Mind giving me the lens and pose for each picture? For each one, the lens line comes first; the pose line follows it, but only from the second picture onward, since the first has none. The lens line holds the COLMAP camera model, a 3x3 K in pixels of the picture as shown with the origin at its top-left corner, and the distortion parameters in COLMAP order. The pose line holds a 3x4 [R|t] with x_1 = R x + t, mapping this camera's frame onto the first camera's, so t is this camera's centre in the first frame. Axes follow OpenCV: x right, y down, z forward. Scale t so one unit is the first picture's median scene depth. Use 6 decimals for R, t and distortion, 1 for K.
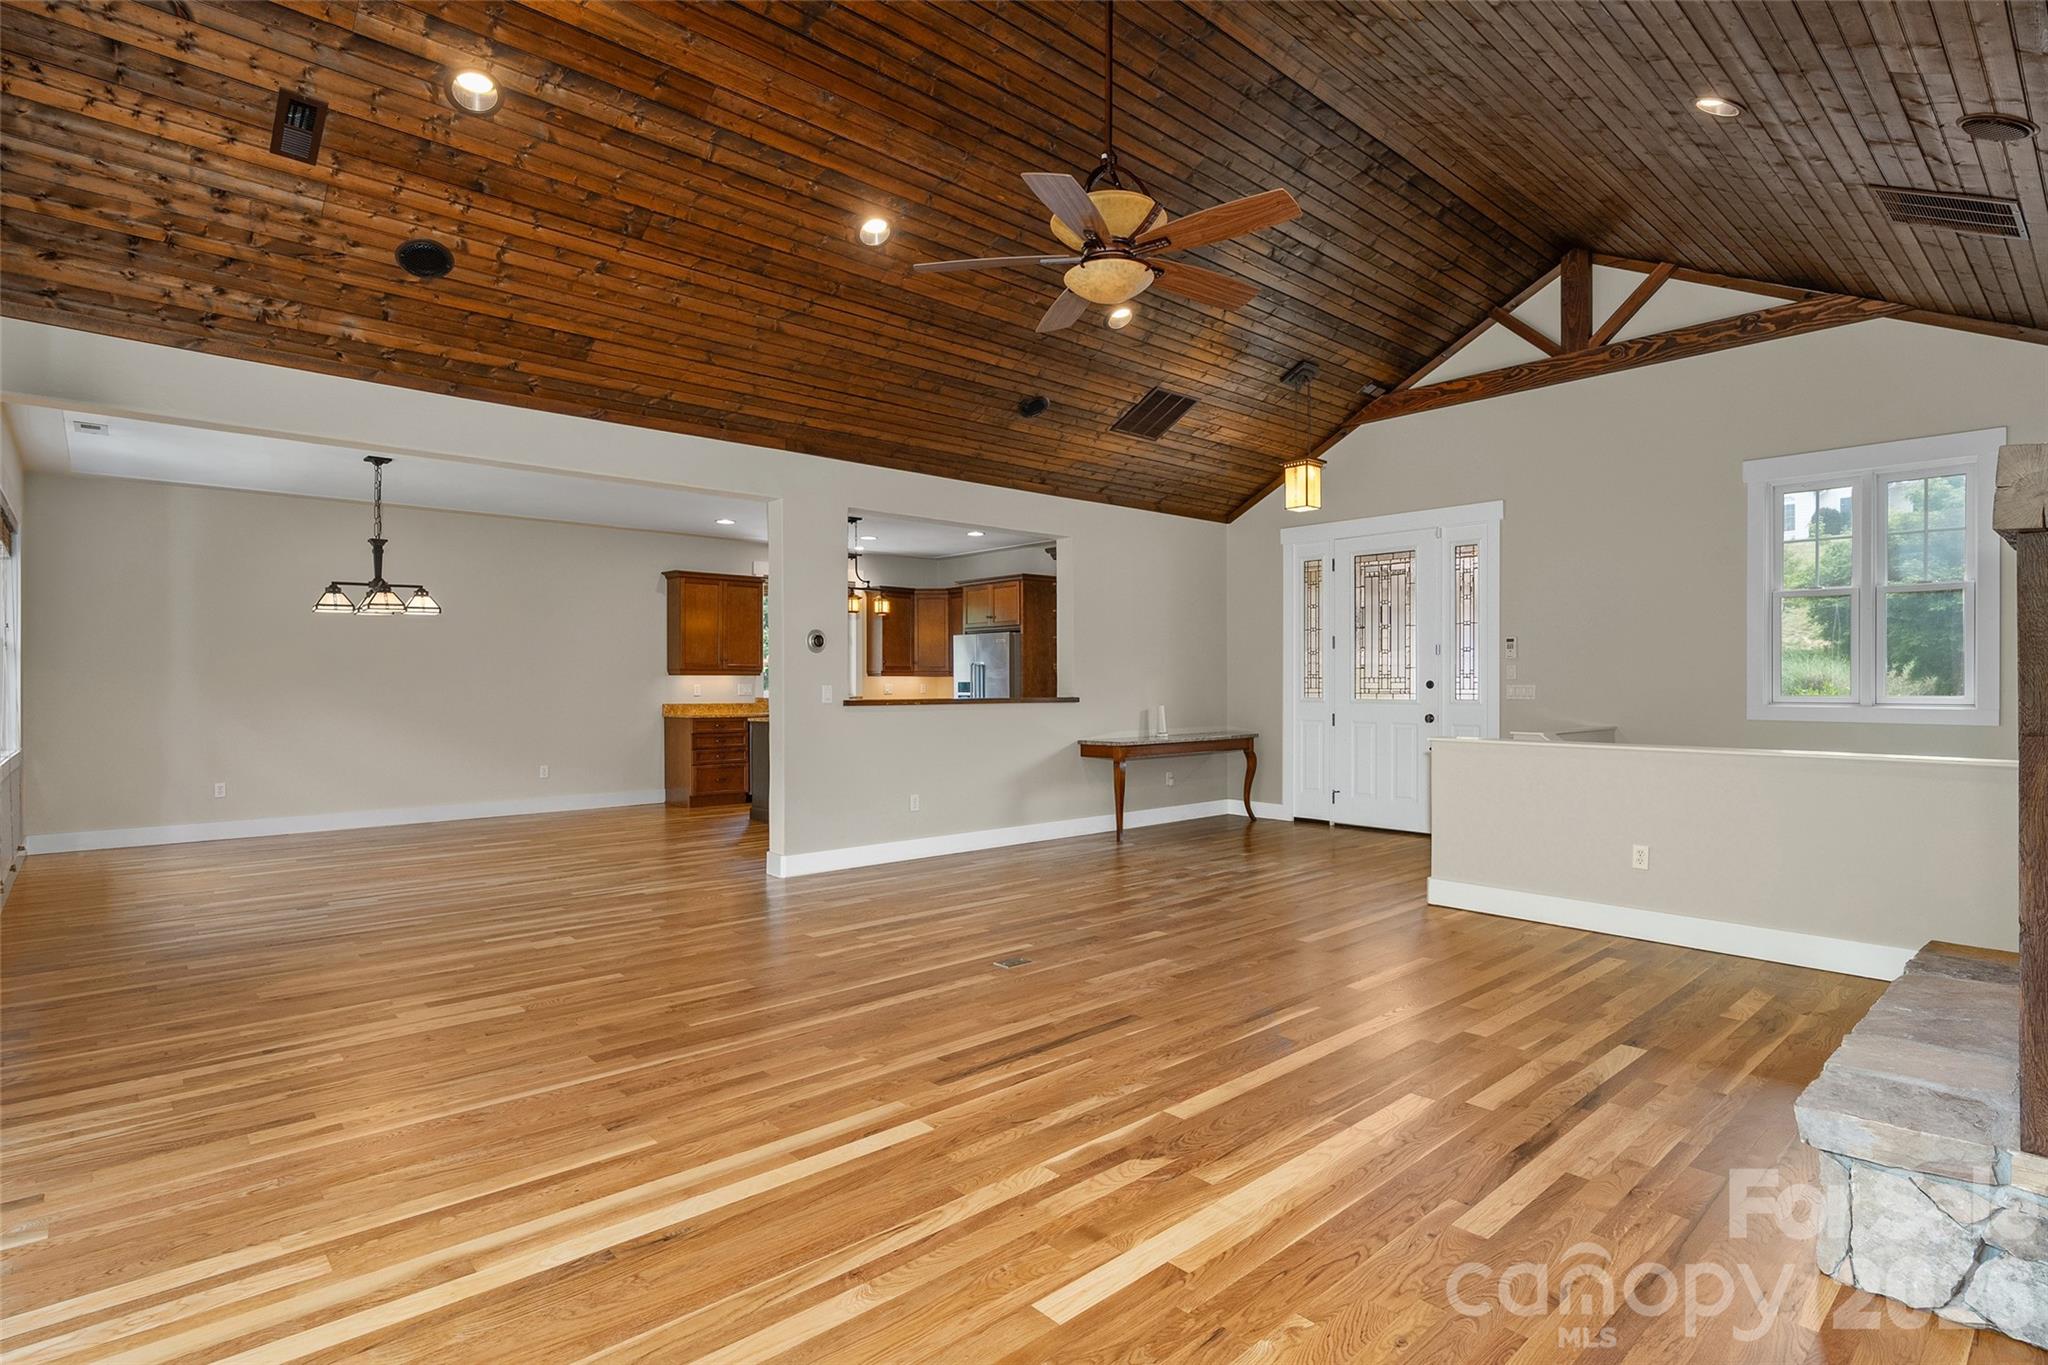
lens RADIAL K [[1027.3, 0, 1004.0], [0, 1027.3, 682.8], [0, 0, 1]] dist [-0.001407, -0.000079]
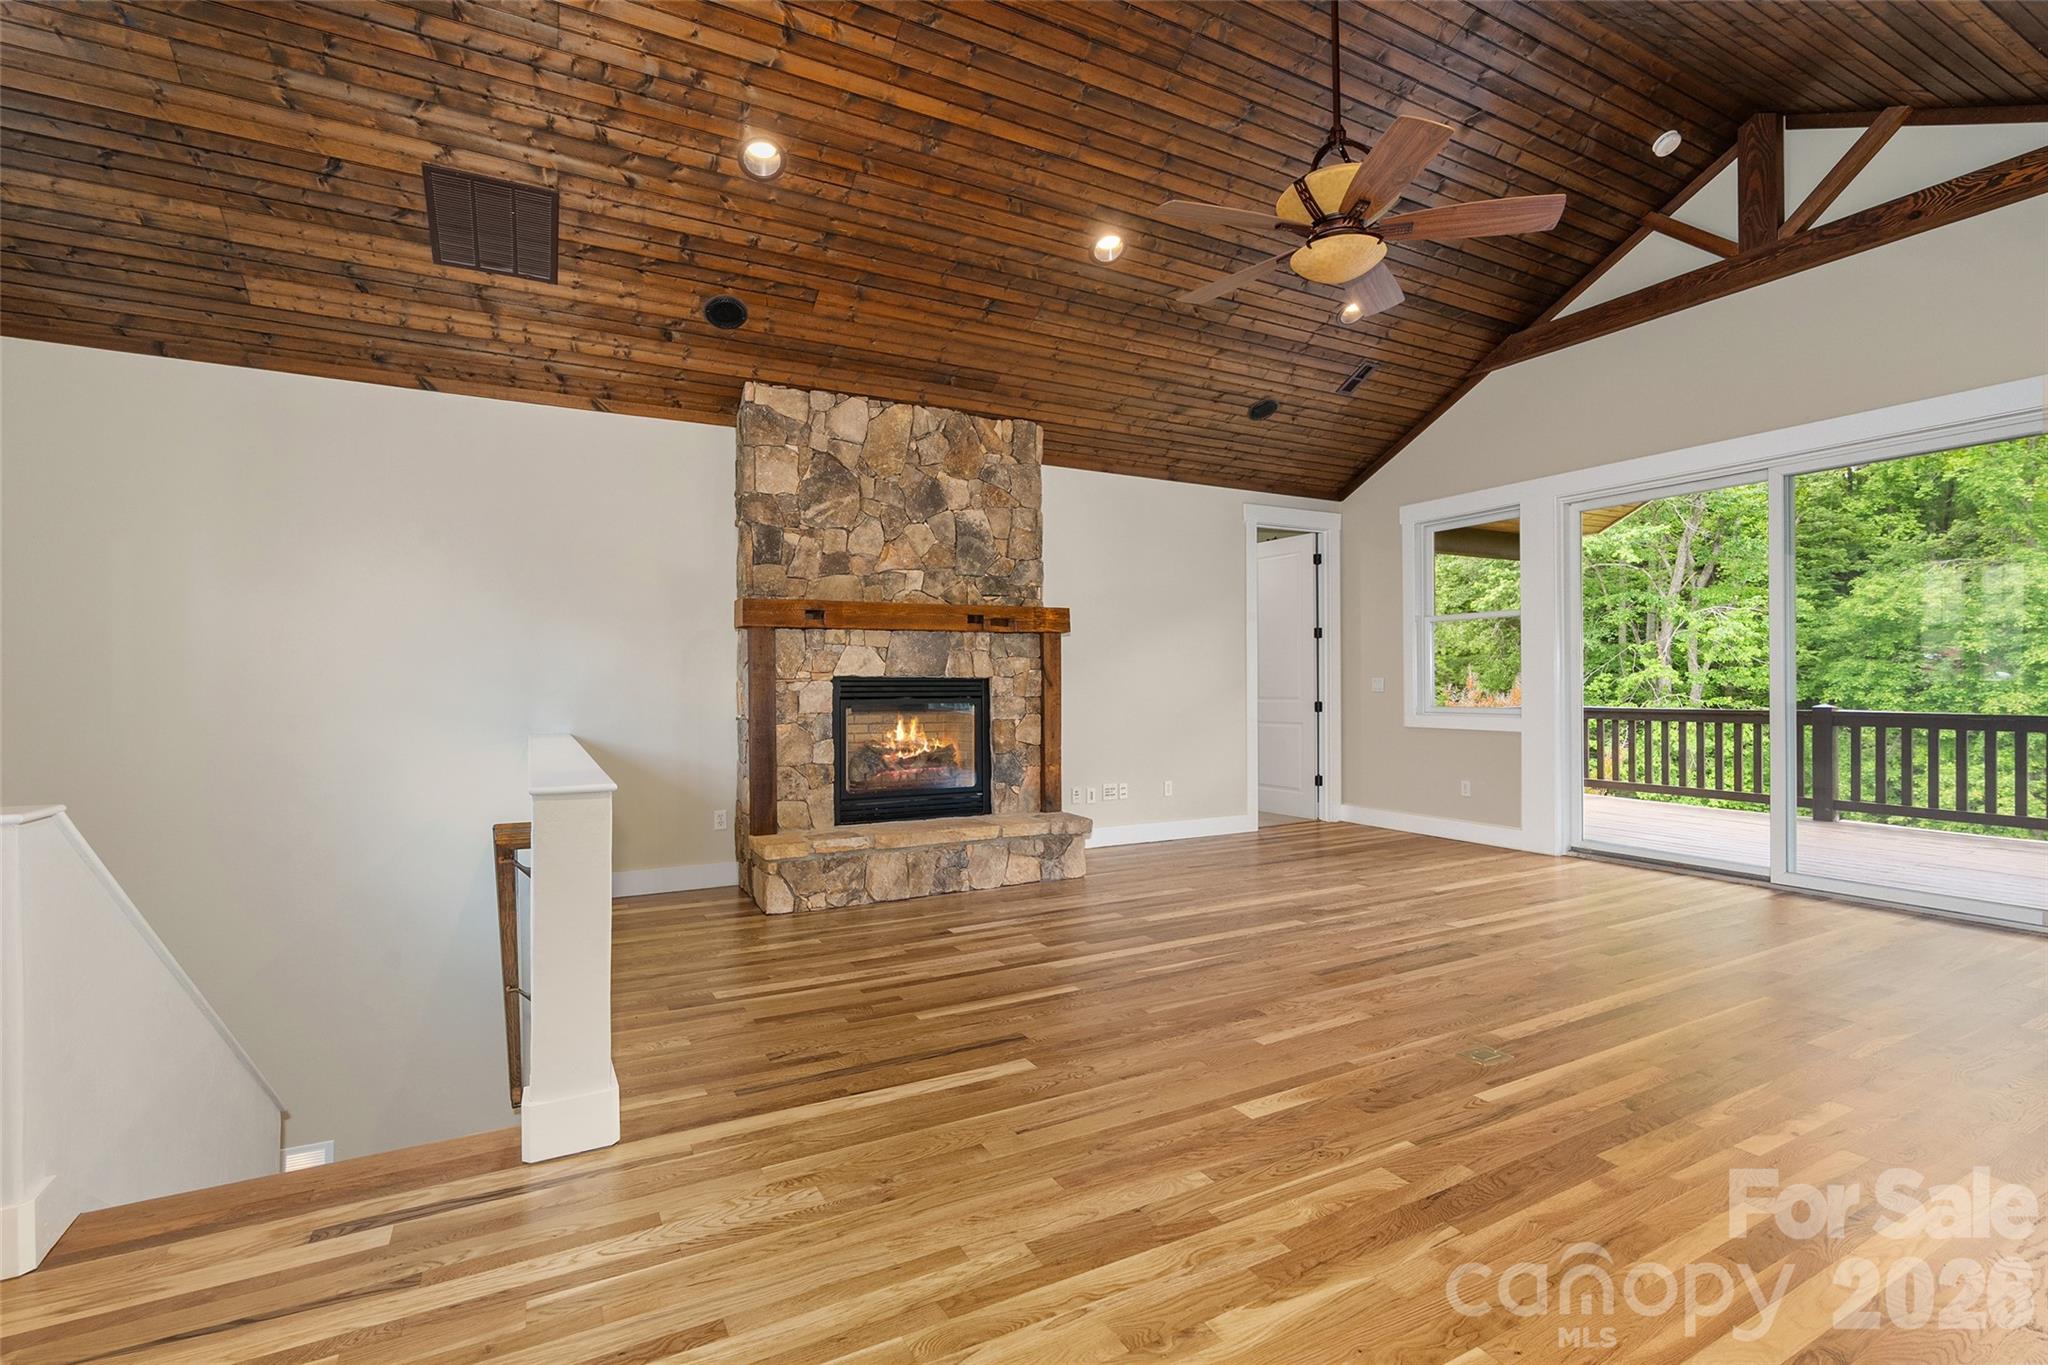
lens RADIAL K [[920.0, 0, 1019.0], [0, 920.0, 682.6], [0, 0, 1]] dist [-0.006354, 0.000840]
pose [[-0.973437, 0.005380, 0.228893, 0.199605], [0.005124, 0.999985, -0.001714, 0.012997], [-0.228899, -0.000496, -0.973450, 1.923652]]
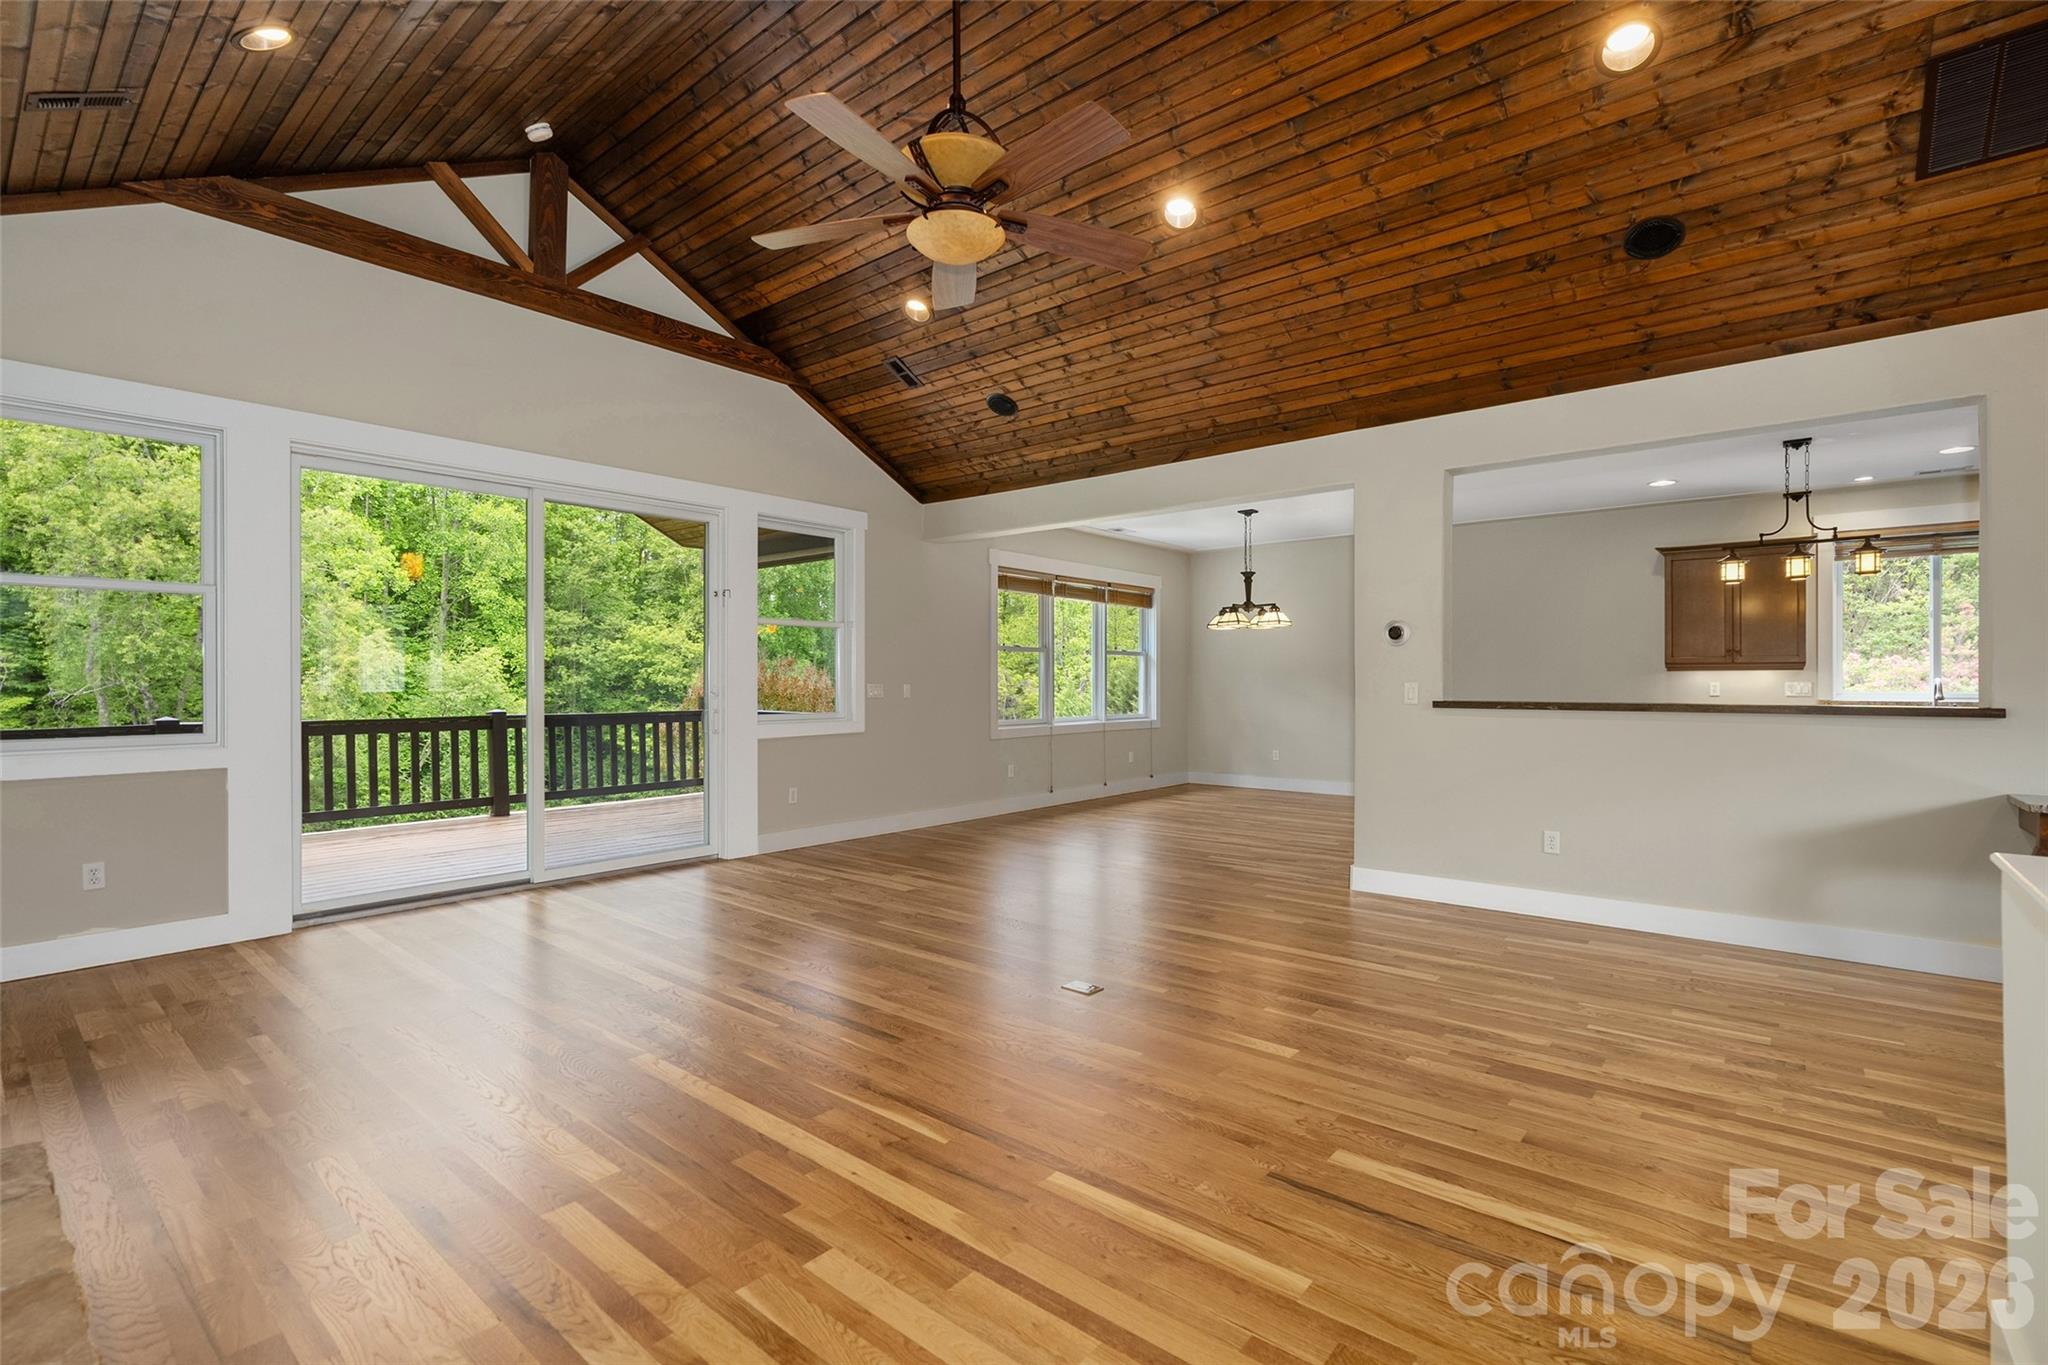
lens RADIAL K [[920.0, 0, 1019.0], [0, 920.0, 682.6], [0, 0, 1]] dist [-0.006354, 0.000840]
pose [[0.146261, 0.002657, -0.989242, 0.914566], [0.001031, 0.999995, 0.002839, -0.000747], [0.989246, -0.001435, 0.146257, 0.936451]]
